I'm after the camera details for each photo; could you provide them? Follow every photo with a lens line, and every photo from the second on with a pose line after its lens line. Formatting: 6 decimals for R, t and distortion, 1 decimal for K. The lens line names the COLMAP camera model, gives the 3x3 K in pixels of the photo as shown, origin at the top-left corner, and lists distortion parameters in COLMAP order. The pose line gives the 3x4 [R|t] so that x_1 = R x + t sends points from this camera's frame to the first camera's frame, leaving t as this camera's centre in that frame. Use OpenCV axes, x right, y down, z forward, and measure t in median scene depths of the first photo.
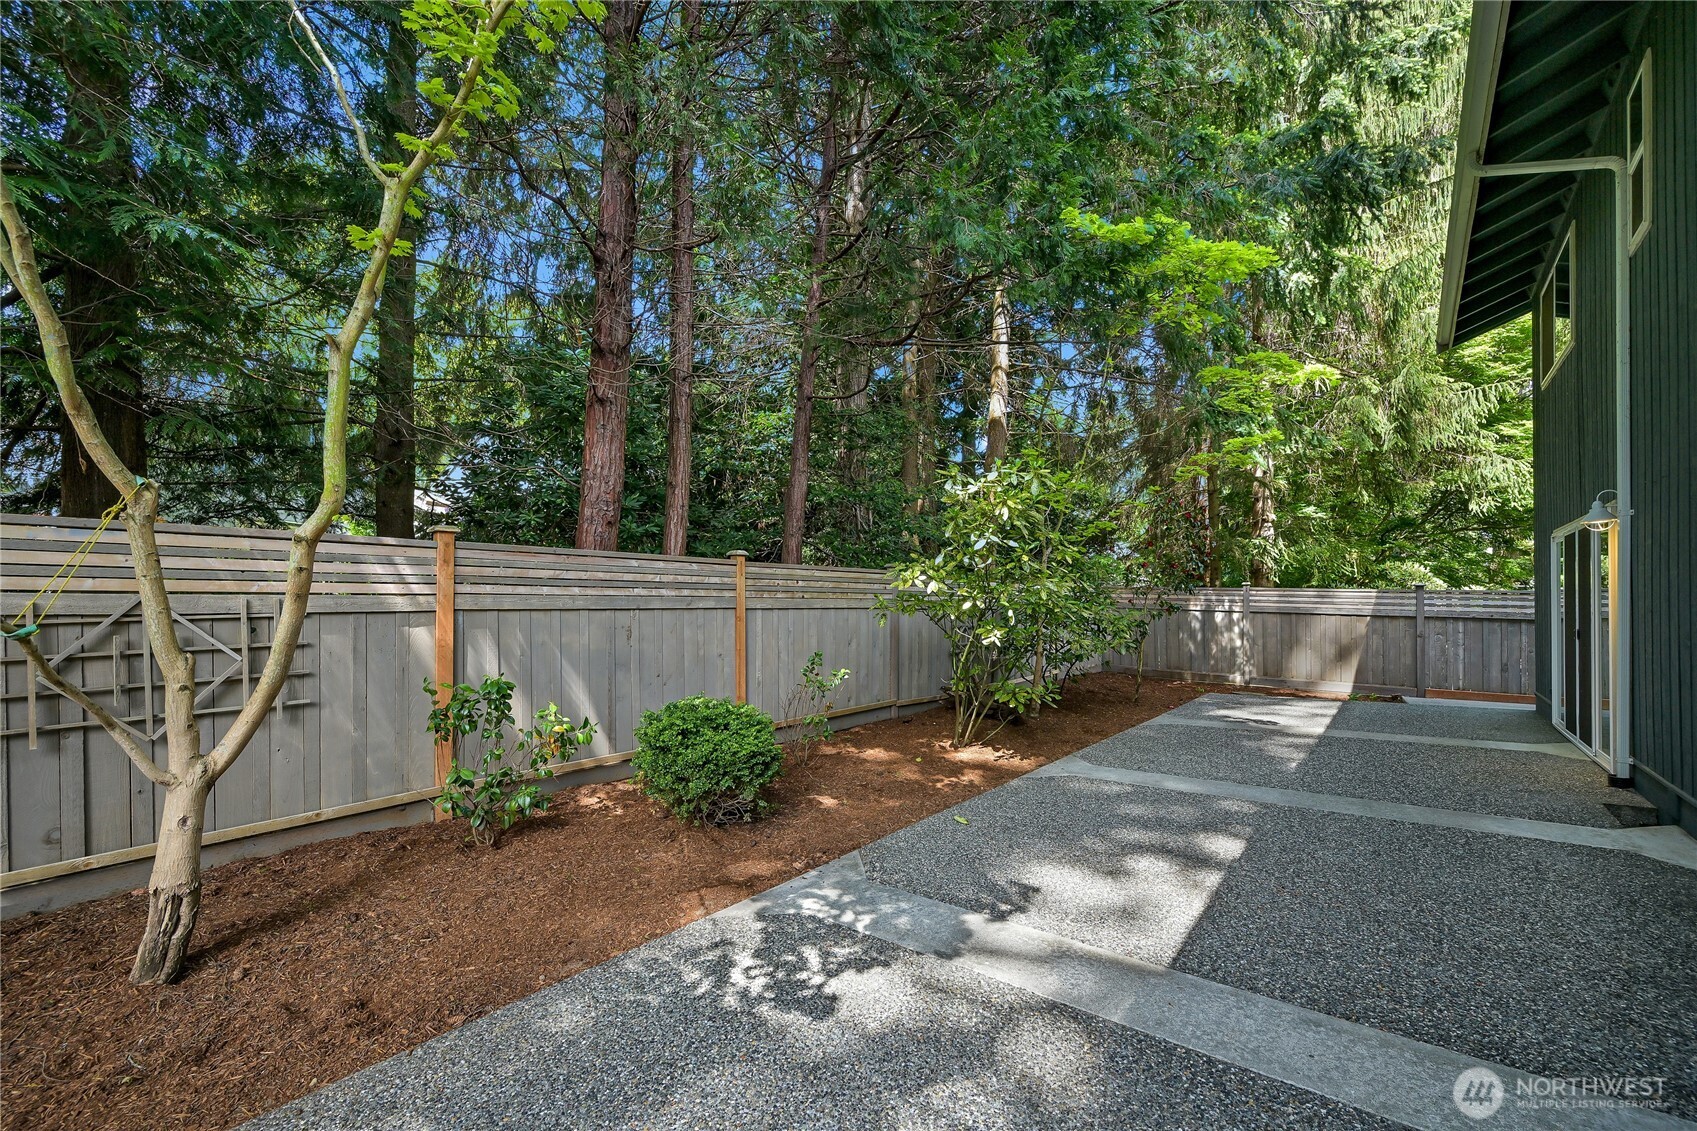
lens RADIAL K [[670.5, 0, 851.0], [0, 670.5, 598.2], [0, 0, 1]] dist [-0.002116, 0.000692]
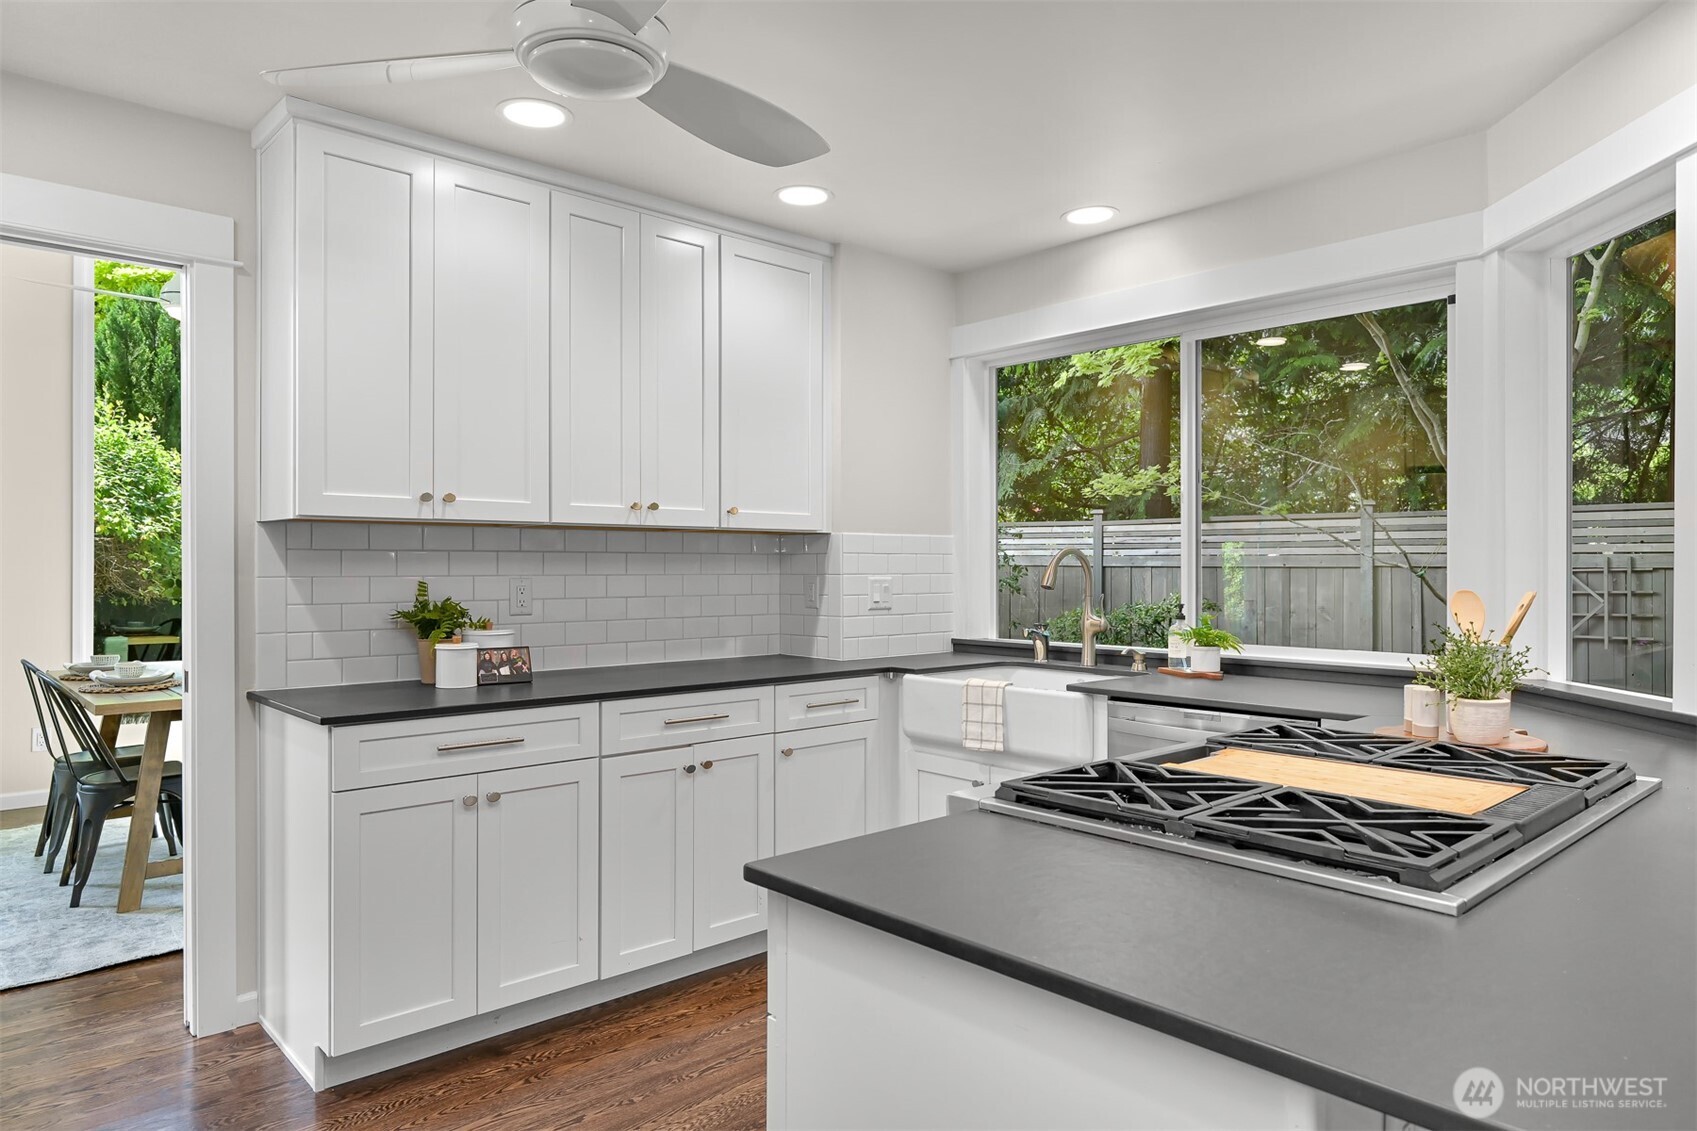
lens RADIAL K [[1070.2, 0, 846.9], [0, 1070.2, 570.3], [0, 0, 1]] dist [-0.007575, -0.001304]
pose [[-0.152820, 0.005691, -0.988238, 1.584841], [0.006398, 0.999968, 0.004769, 0.008625], [0.988233, -0.005594, -0.152852, -0.193503]]
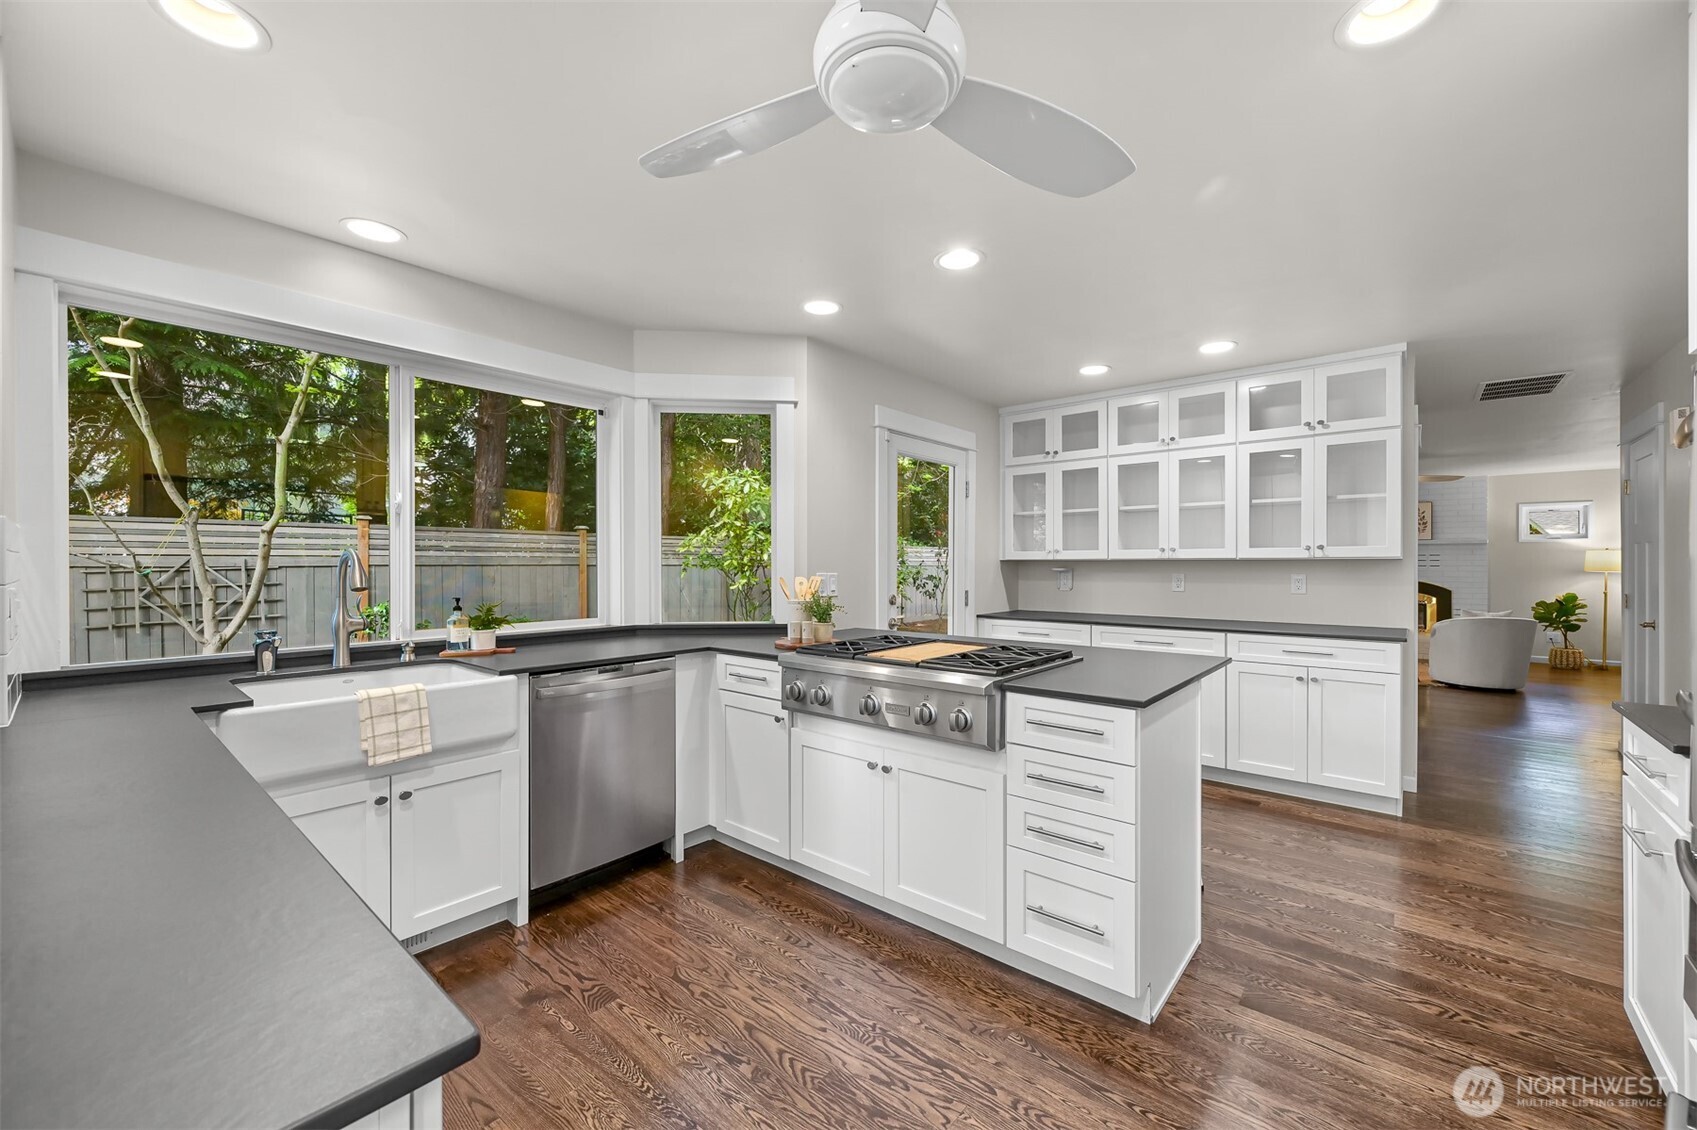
lens RADIAL K [[670.5, 0, 858.5], [0, 670.5, 560.8], [0, 0, 1]] dist [-0.002116, 0.000692]
pose [[0.999839, -0.000786, -0.017938, 0.910469], [0.000857, 0.999992, 0.003949, 0.001422], [0.017935, -0.003963, 0.999831, -0.903407]]
